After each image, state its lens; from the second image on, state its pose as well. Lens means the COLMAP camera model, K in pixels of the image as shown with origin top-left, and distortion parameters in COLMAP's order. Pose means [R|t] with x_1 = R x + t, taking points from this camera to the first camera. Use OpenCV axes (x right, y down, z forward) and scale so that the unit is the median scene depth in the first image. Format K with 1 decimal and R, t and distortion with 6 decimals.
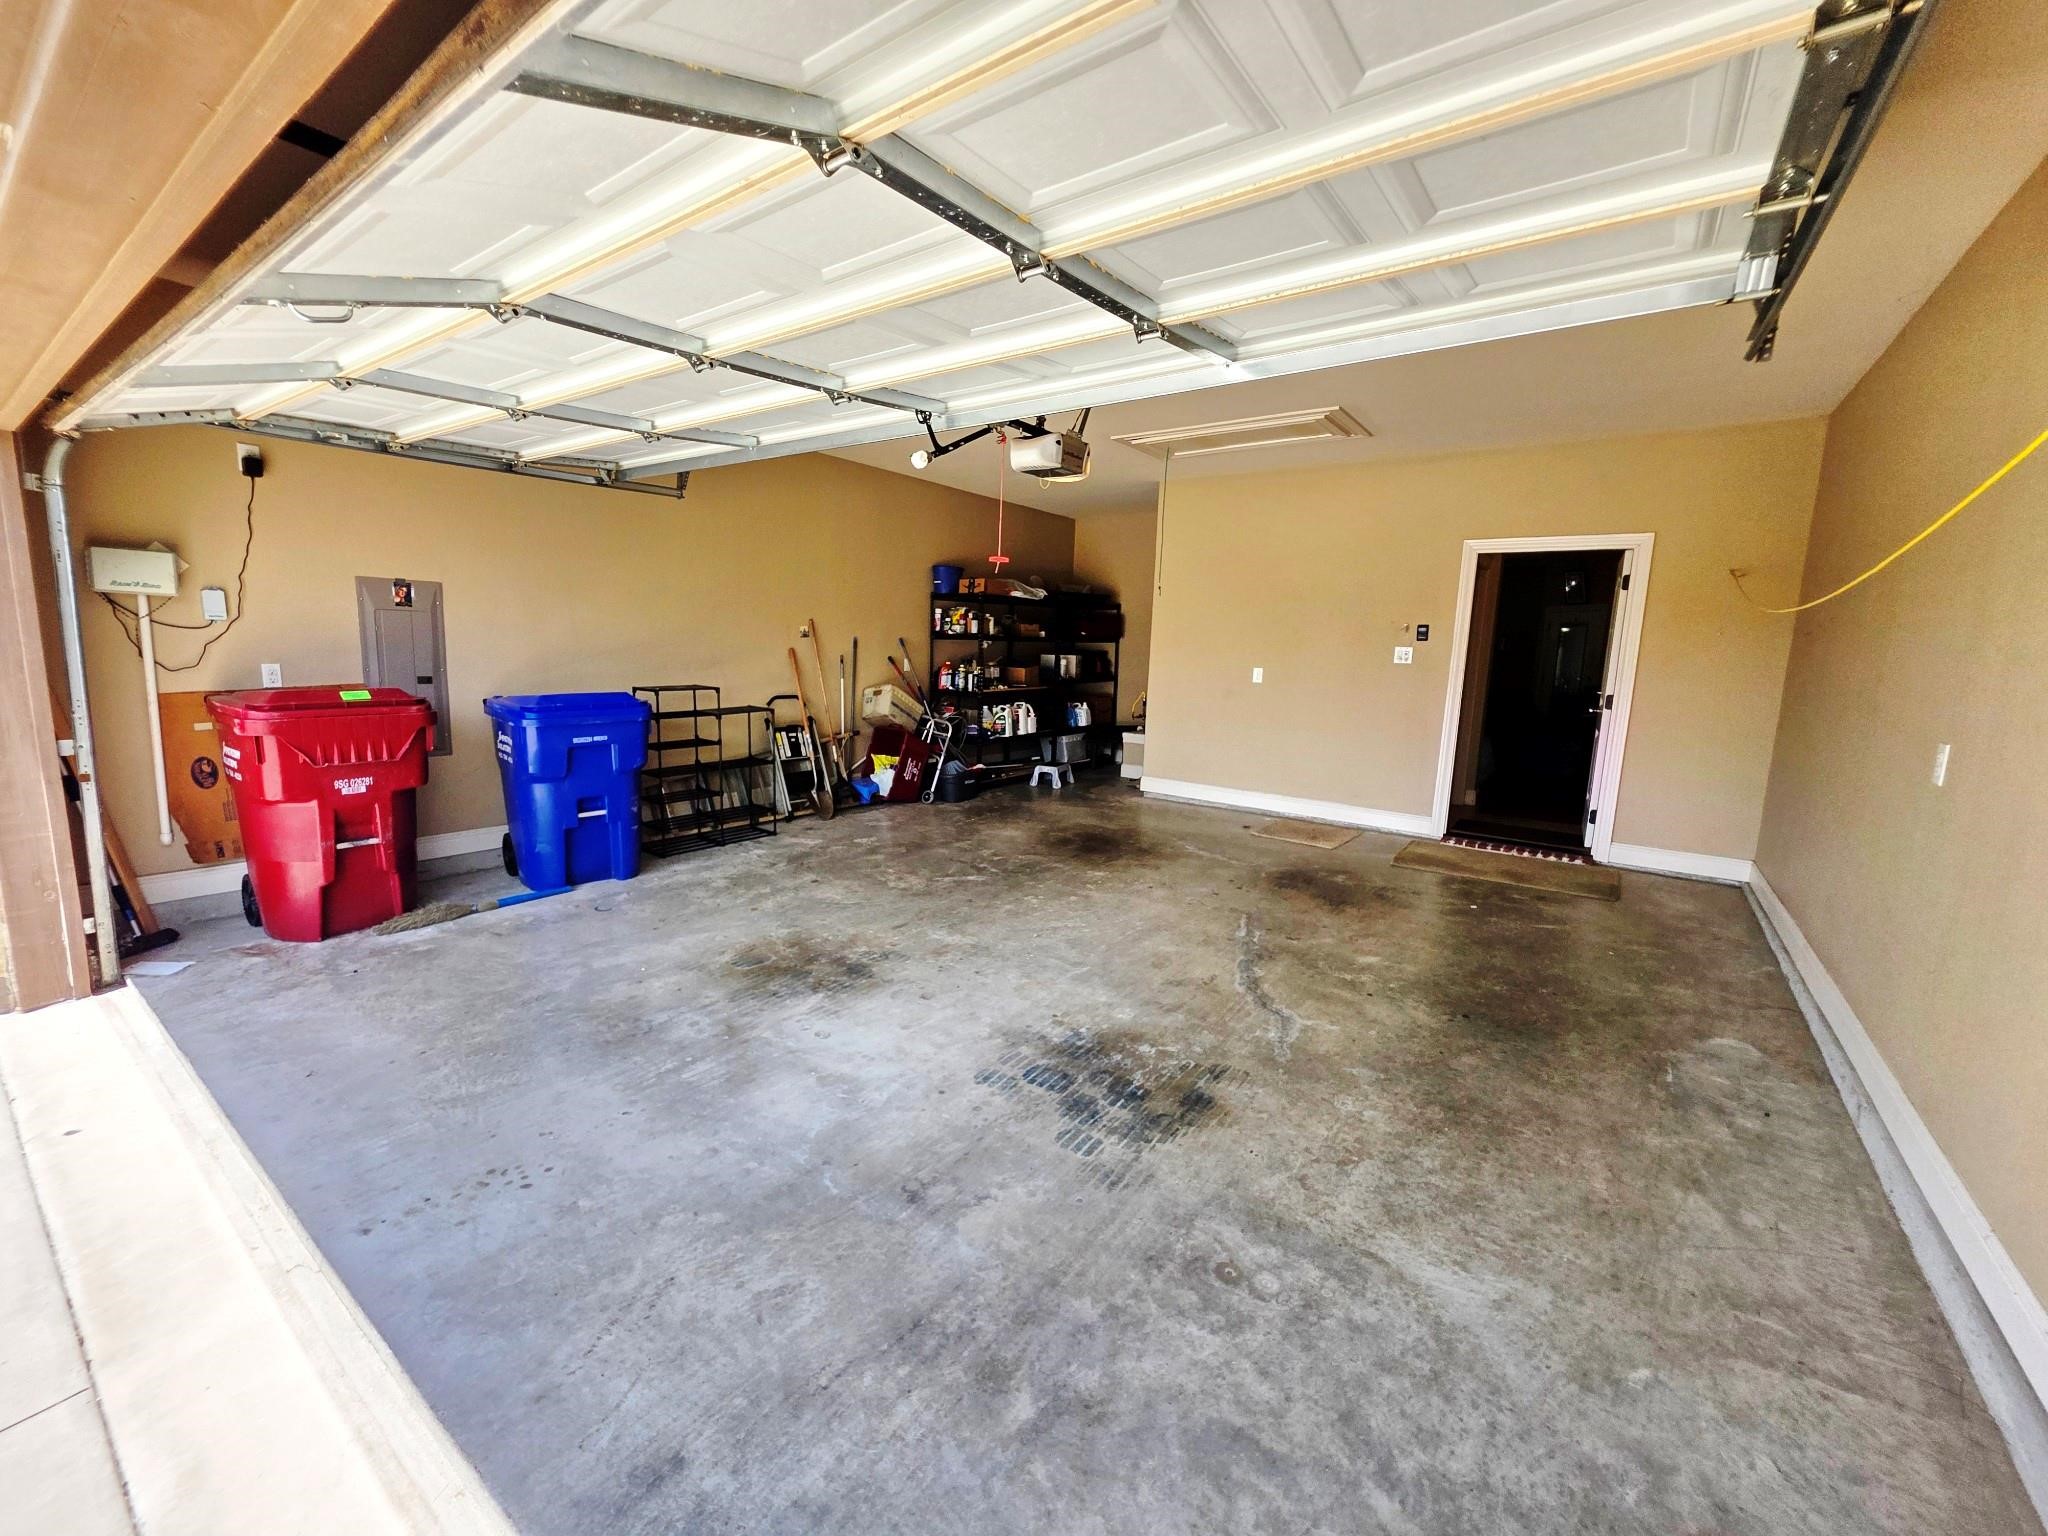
lens RADIAL K [[824.8, 0, 1015.8], [0, 824.8, 768.0], [0, 0, 1]] dist [0.003383, -0.001070]
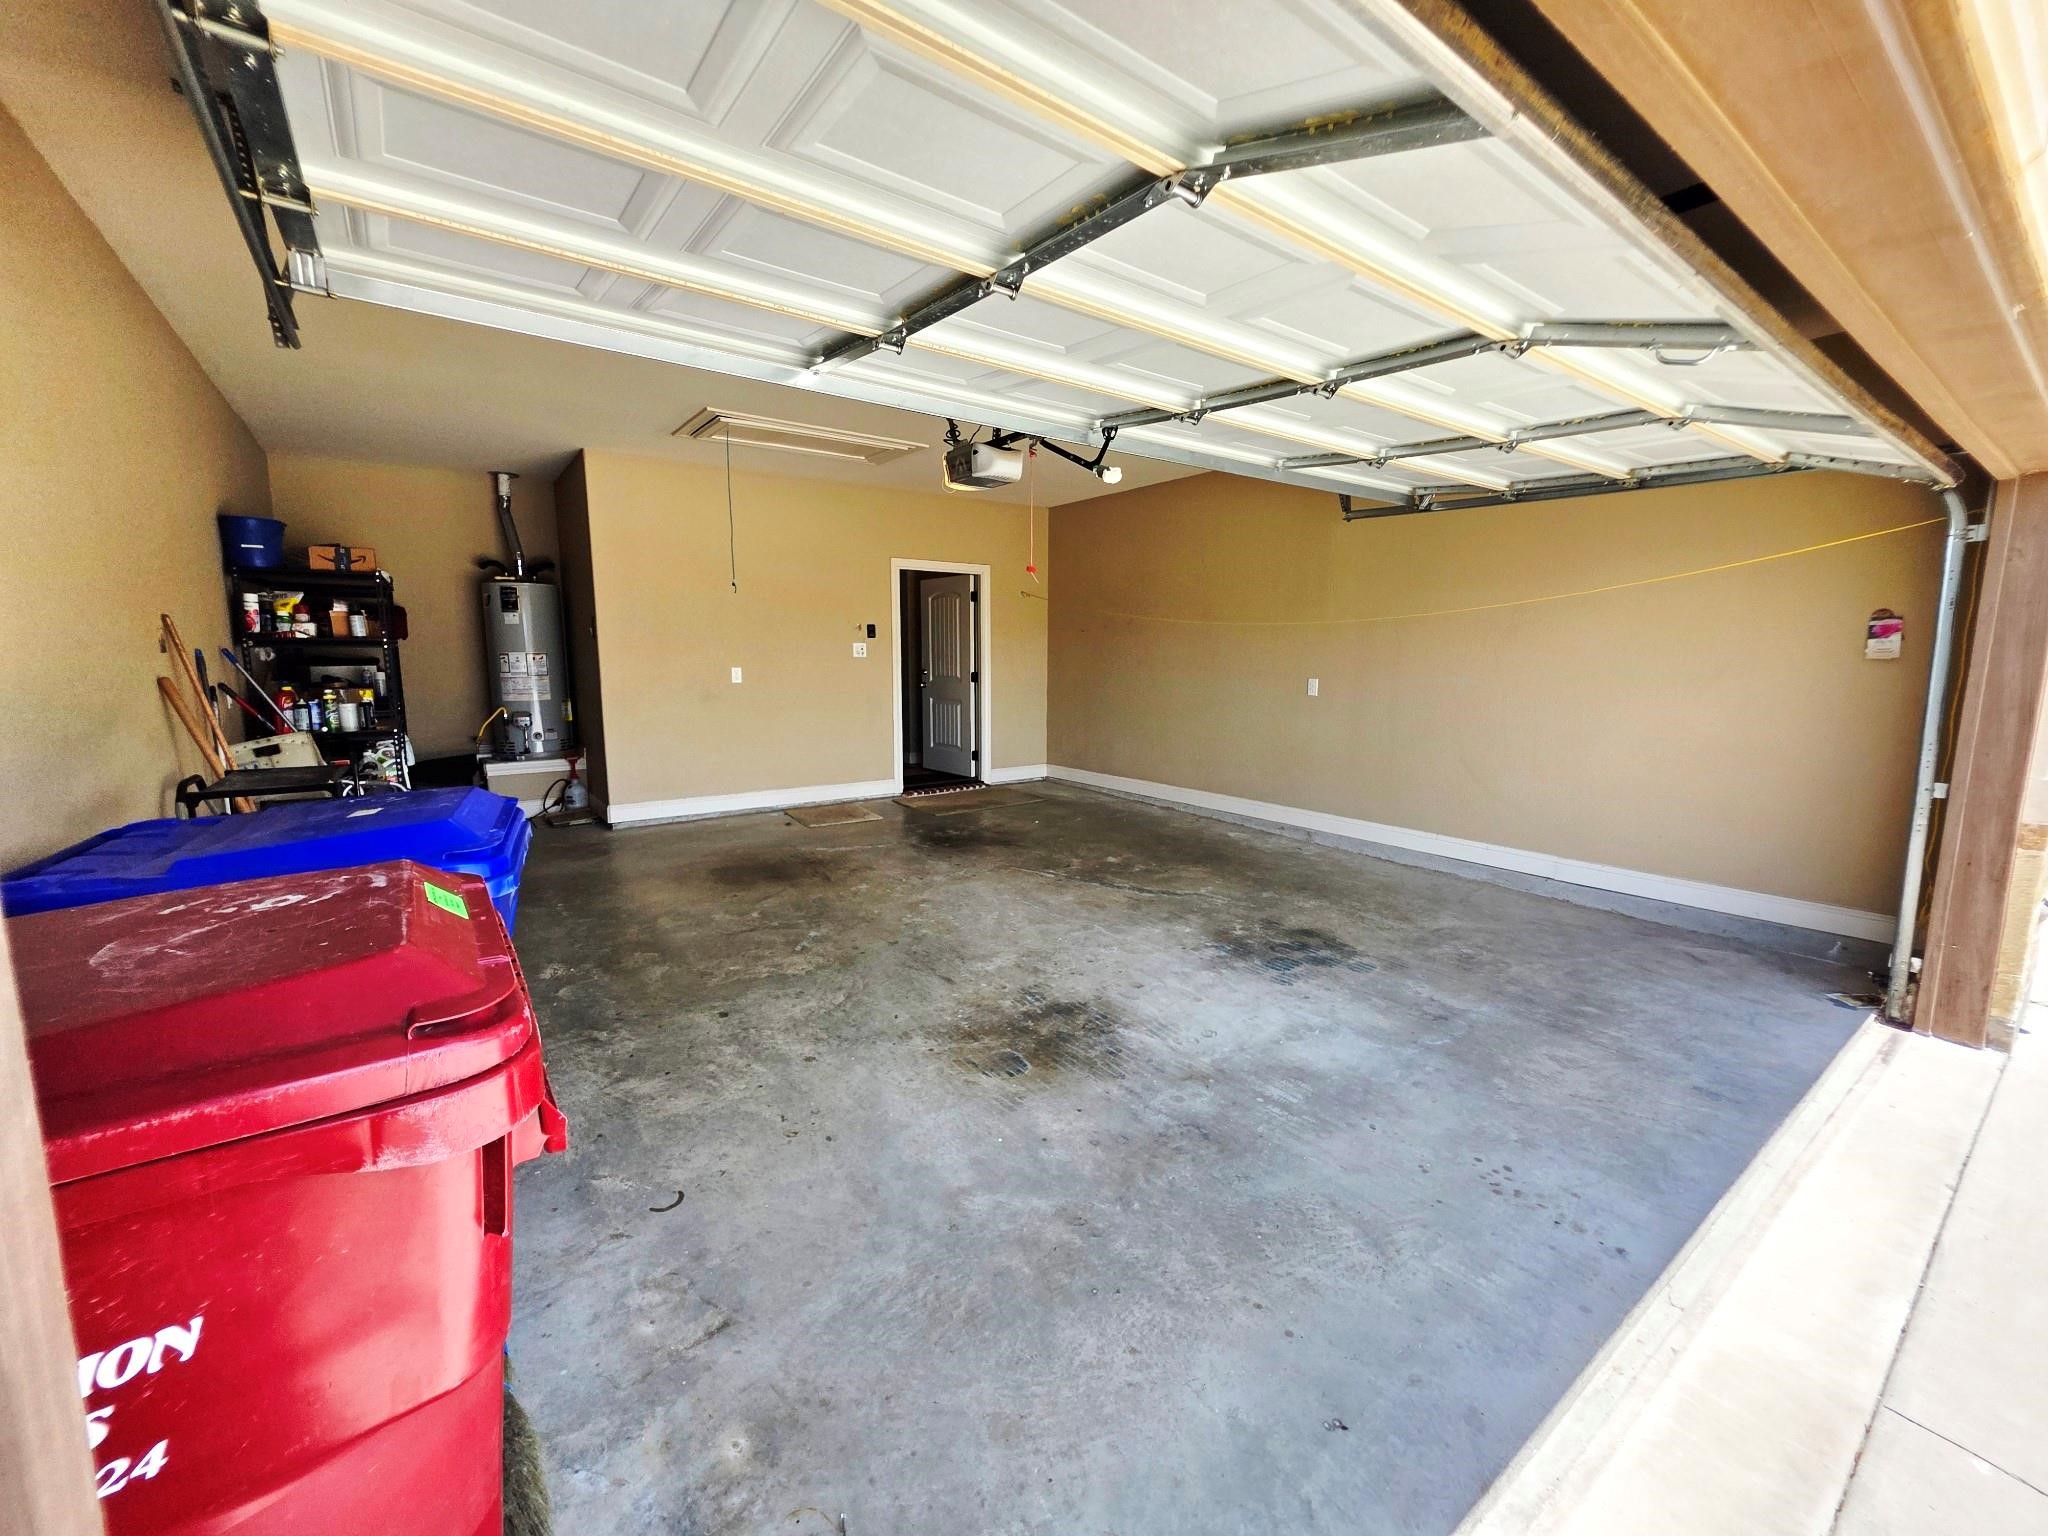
lens RADIAL K [[824.8, 0, 1019.9], [0, 824.8, 757.2], [0, 0, 1]] dist [0.003383, -0.001070]
pose [[0.303483, -0.155181, 0.940116, -1.090184], [0.152881, 0.981796, 0.112708, -0.151618], [-0.940492, 0.109521, 0.321682, 0.758106]]
